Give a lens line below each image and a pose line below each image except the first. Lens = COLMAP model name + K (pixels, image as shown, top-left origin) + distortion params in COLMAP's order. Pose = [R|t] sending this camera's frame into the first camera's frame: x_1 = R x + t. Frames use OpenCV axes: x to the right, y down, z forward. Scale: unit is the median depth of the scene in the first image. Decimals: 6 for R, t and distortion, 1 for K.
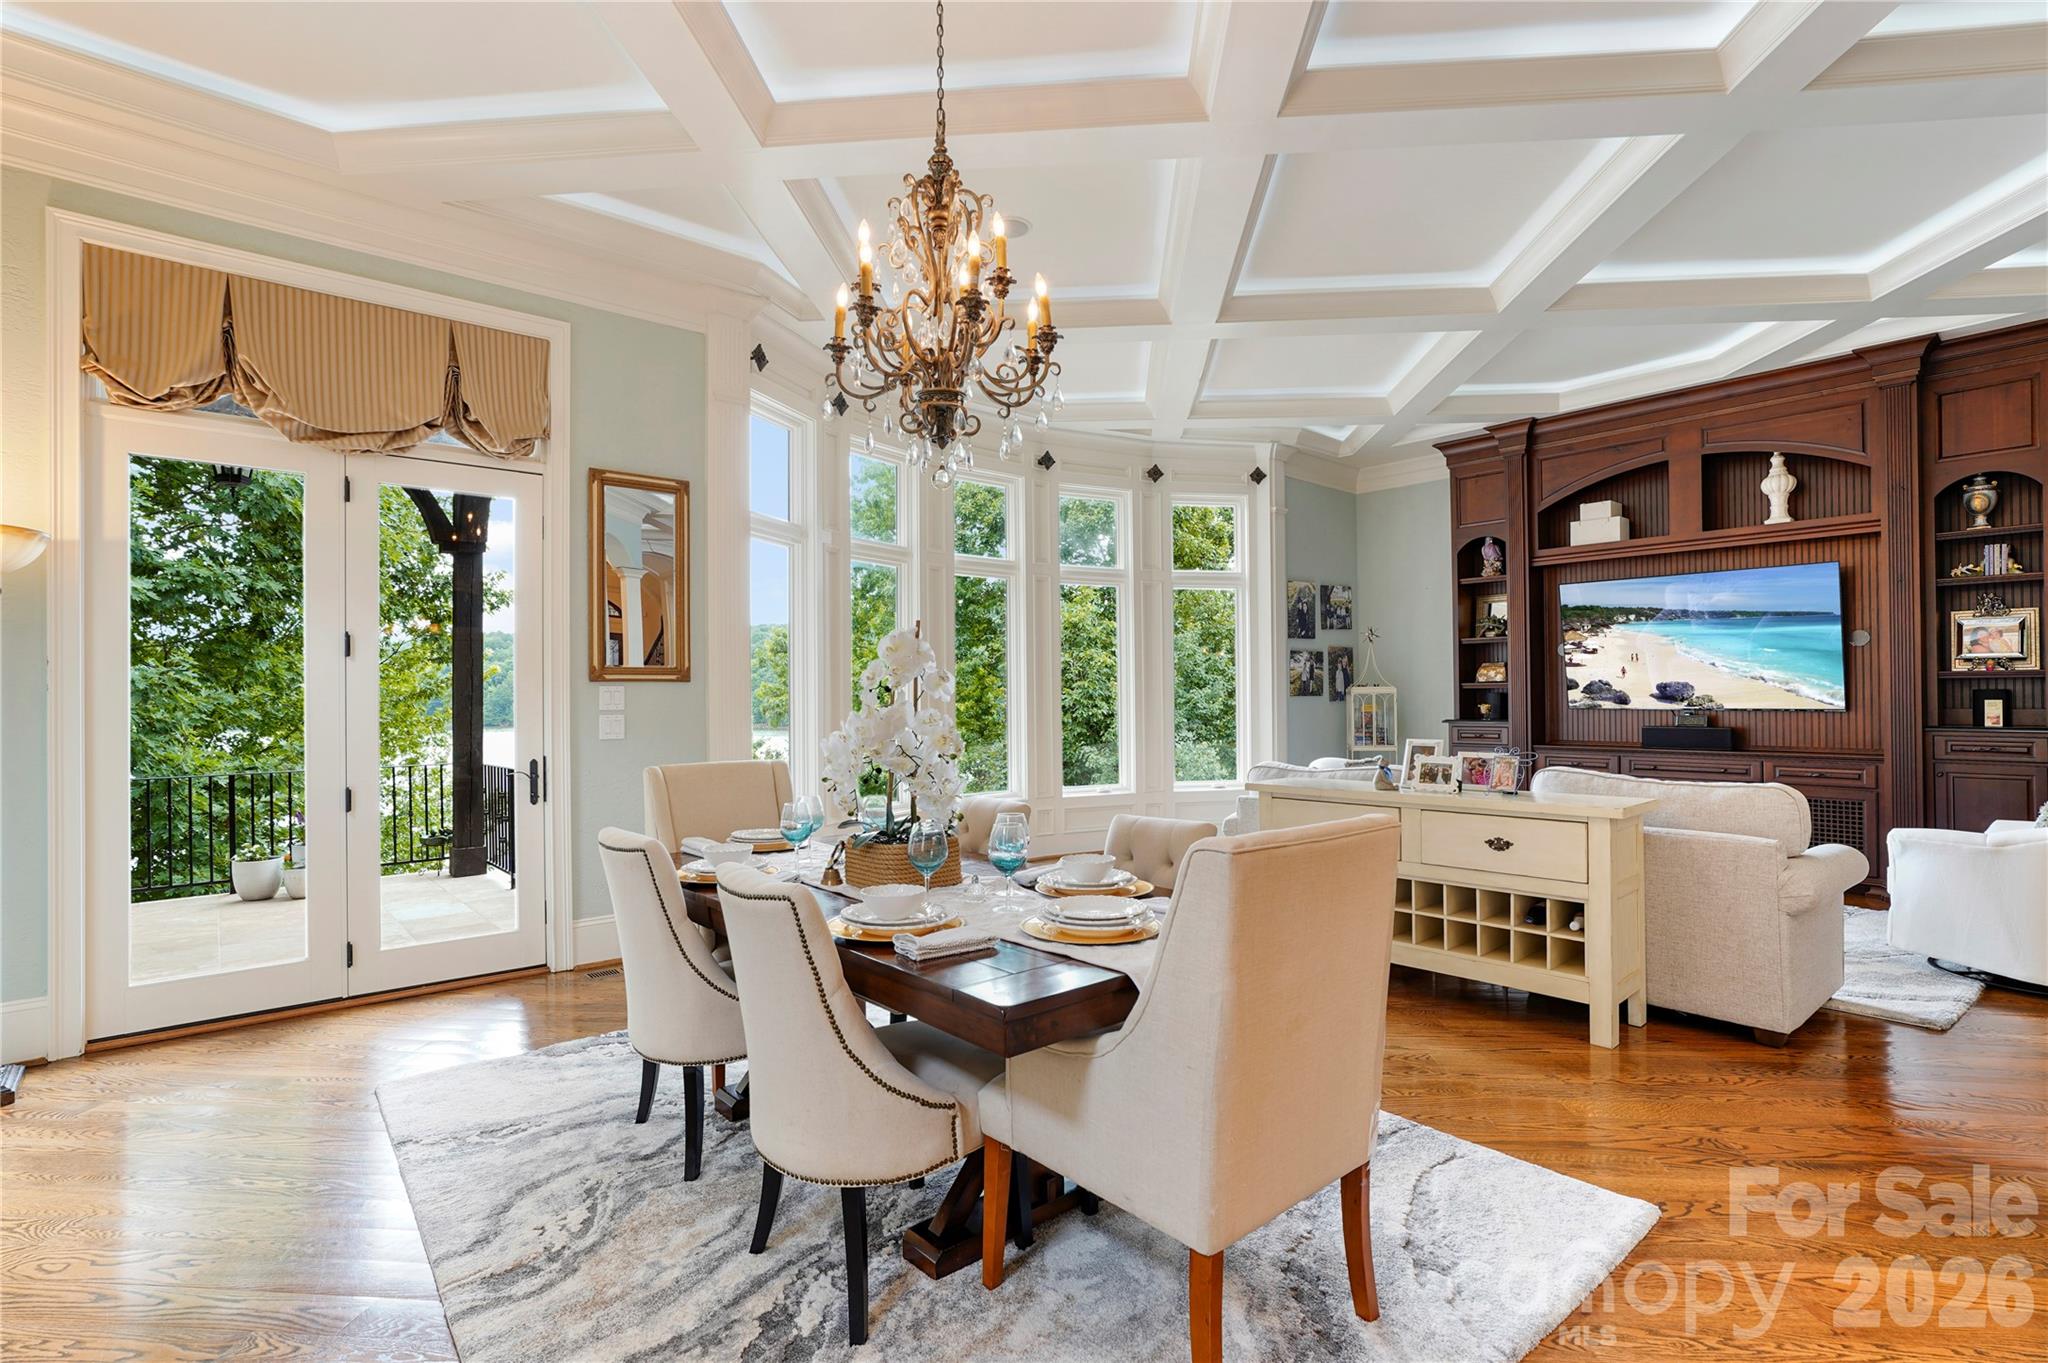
lens RADIAL K [[971.8, 0, 991.3], [0, 971.8, 687.9], [0, 0, 1]] dist [-0.045313, 0.026451]
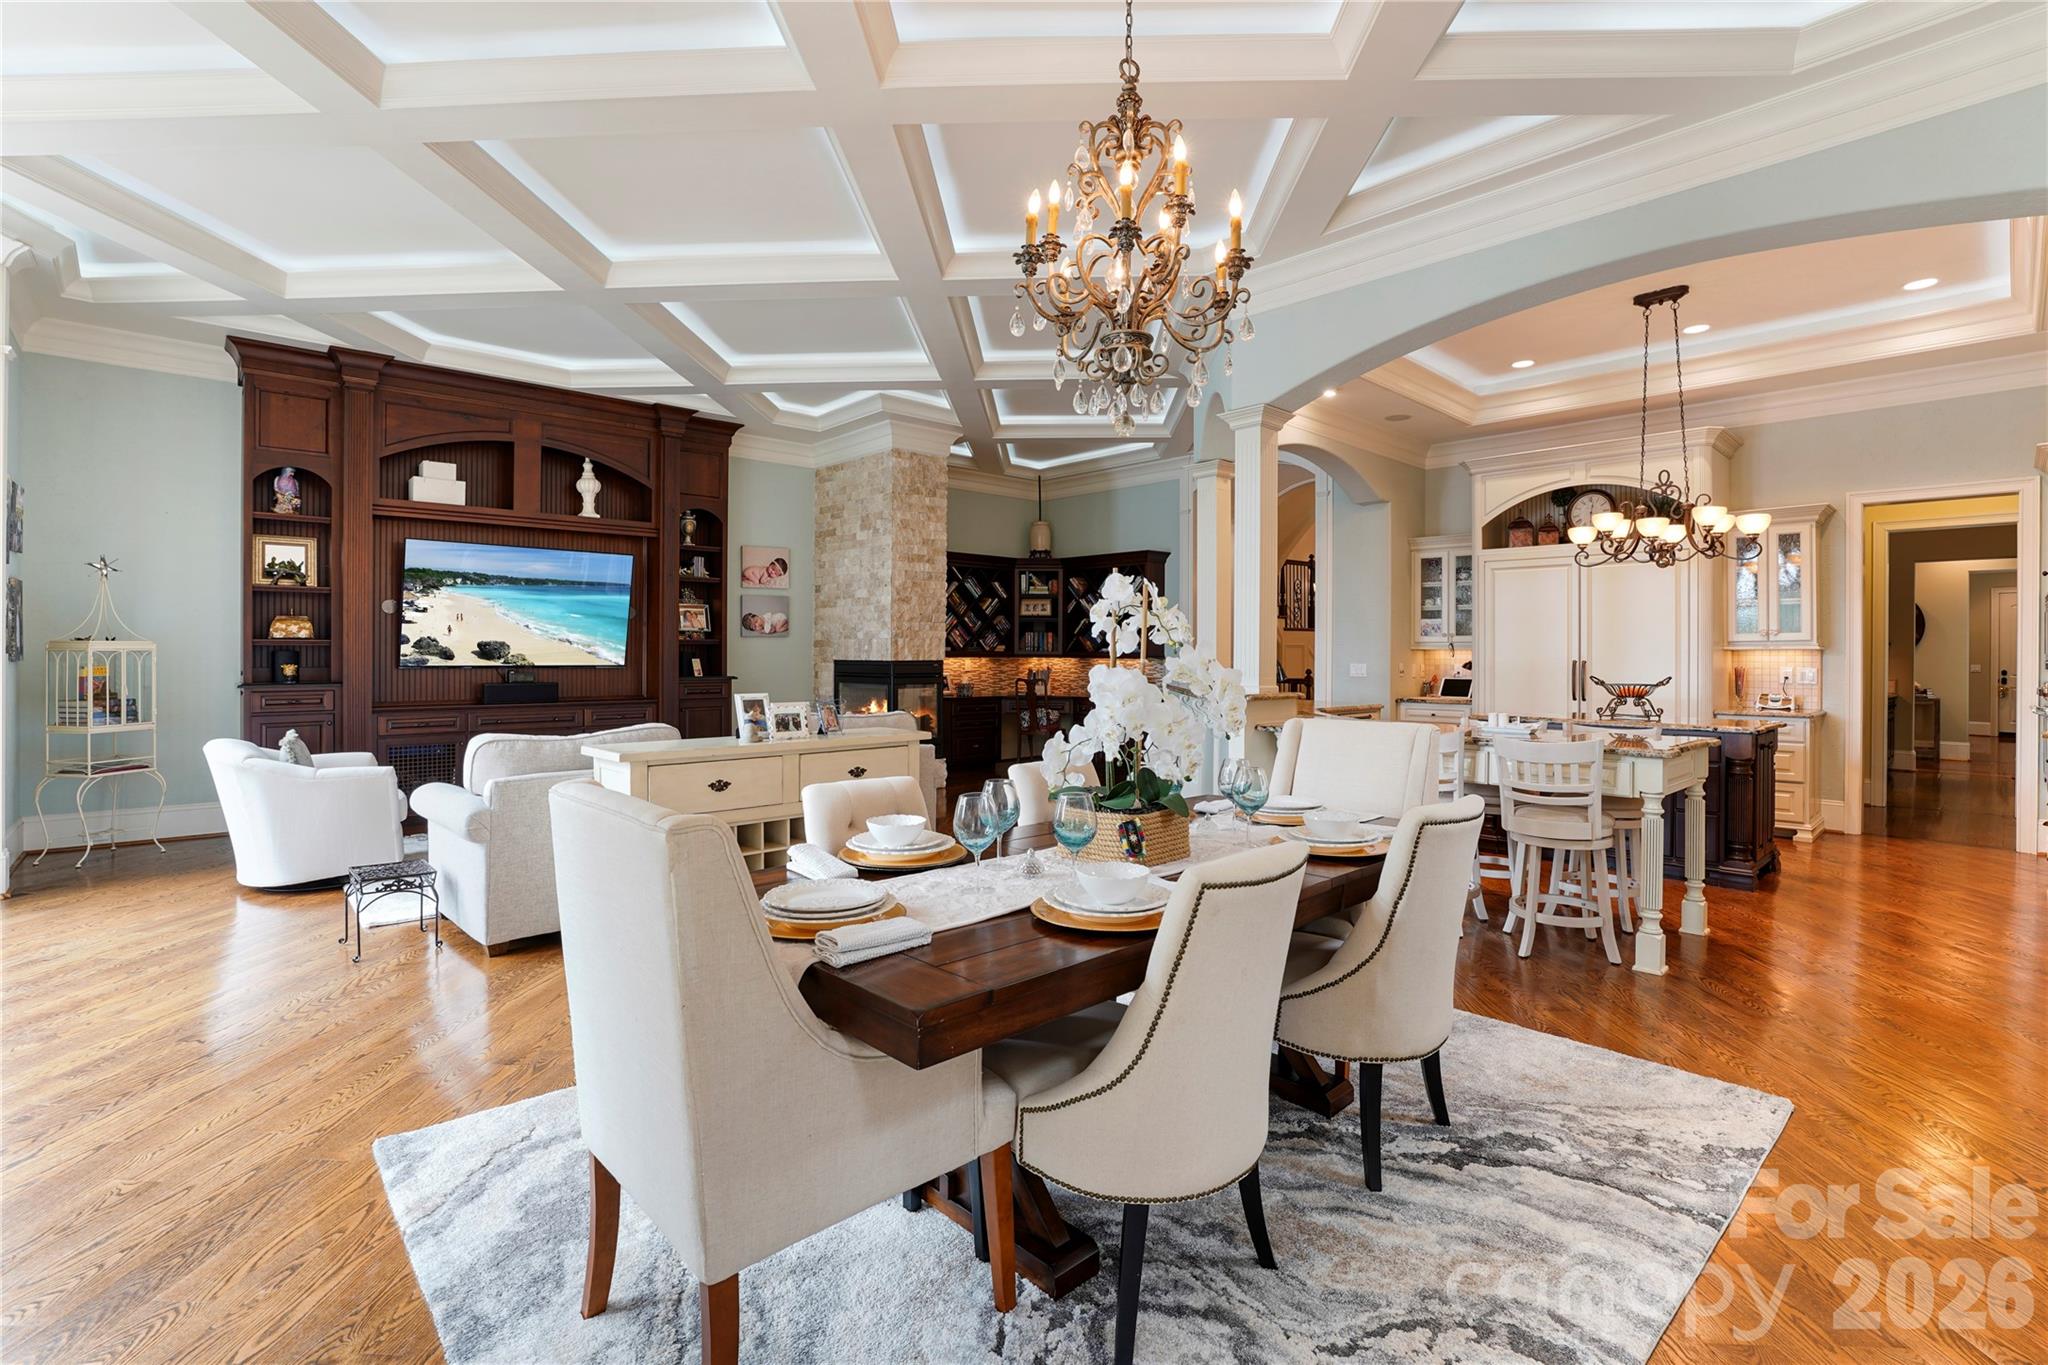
lens RADIAL K [[934.6, 0, 1025.6], [0, 934.6, 663.3], [0, 0, 1]] dist [-0.067838, 0.022252]
pose [[-0.064326, -0.004324, 0.997920, -0.380231], [-0.016684, 0.999856, 0.003257, 0.005713], [-0.997789, -0.016439, -0.064389, 0.457550]]
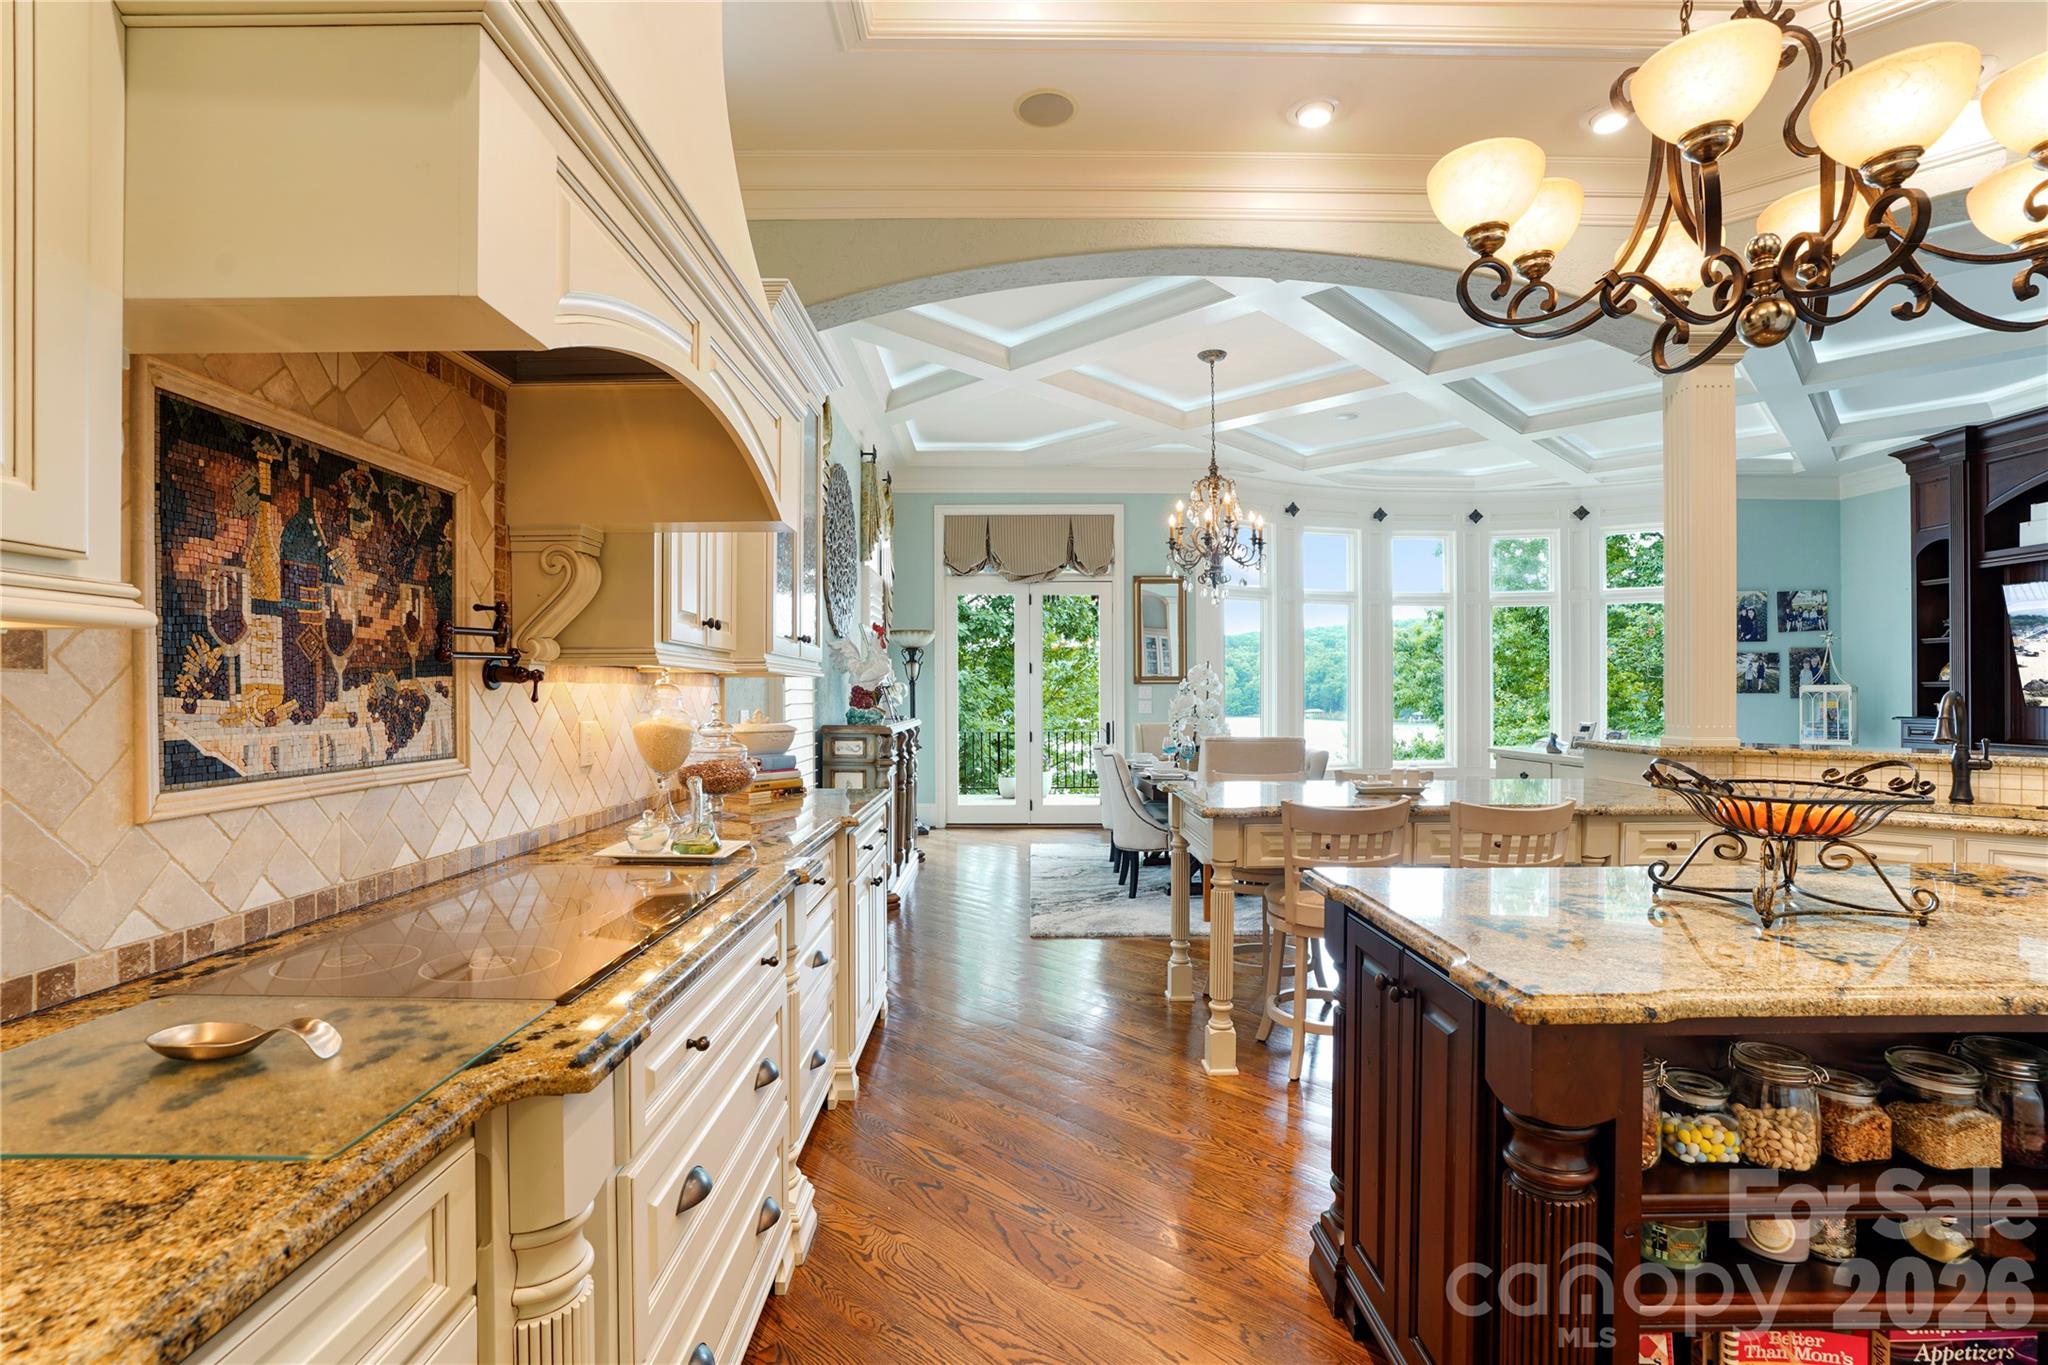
lens RADIAL K [[955.4, 0, 1012.0], [0, 955.4, 704.2], [0, 0, 1]] dist [-0.071352, 0.024648]
pose [[0.778505, 0.012571, -0.627512, 0.398076], [0.002747, 0.999722, 0.023435, -0.007443], [0.627632, -0.019969, 0.778254, -0.439735]]
